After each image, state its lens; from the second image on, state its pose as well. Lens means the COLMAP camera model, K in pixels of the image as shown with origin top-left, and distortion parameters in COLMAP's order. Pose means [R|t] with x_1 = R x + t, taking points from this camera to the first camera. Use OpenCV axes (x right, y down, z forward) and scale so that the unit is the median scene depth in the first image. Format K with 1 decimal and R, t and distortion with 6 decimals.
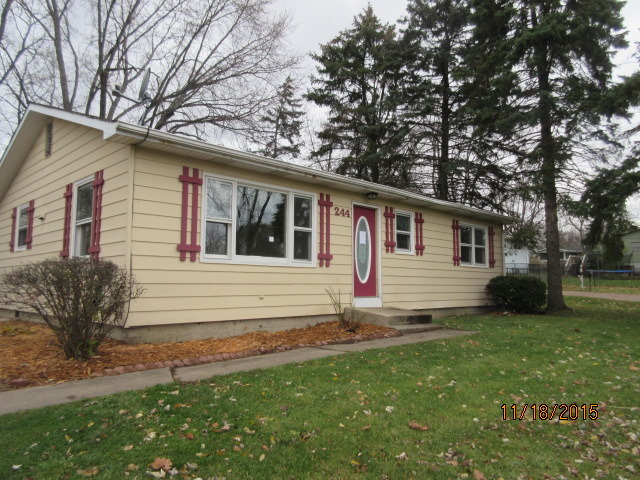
lens RADIAL K [[475.3, 0, 319.1], [0, 475.3, 243.1], [0, 0, 1]] dist [0.032796, 0.002647]
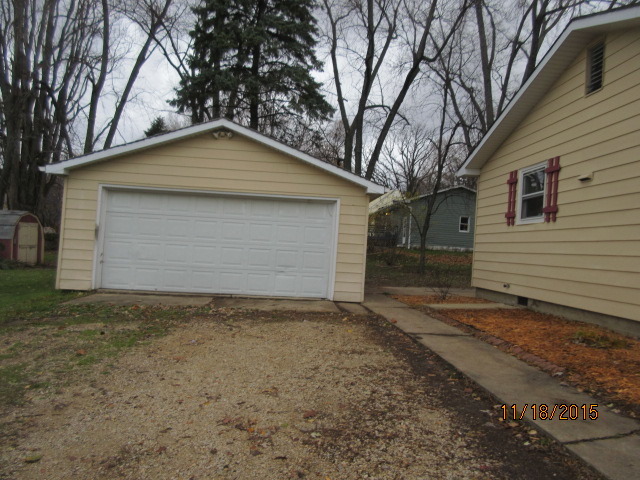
lens RADIAL K [[475.3, 0, 321.0], [0, 475.3, 239.0], [0, 0, 1]] dist [0.032796, 0.002647]
pose [[0.752789, 0.034134, -0.657376, -0.352450], [-0.005155, 0.998930, 0.045966, 0.006487], [0.658242, -0.031214, 0.752159, 0.170032]]
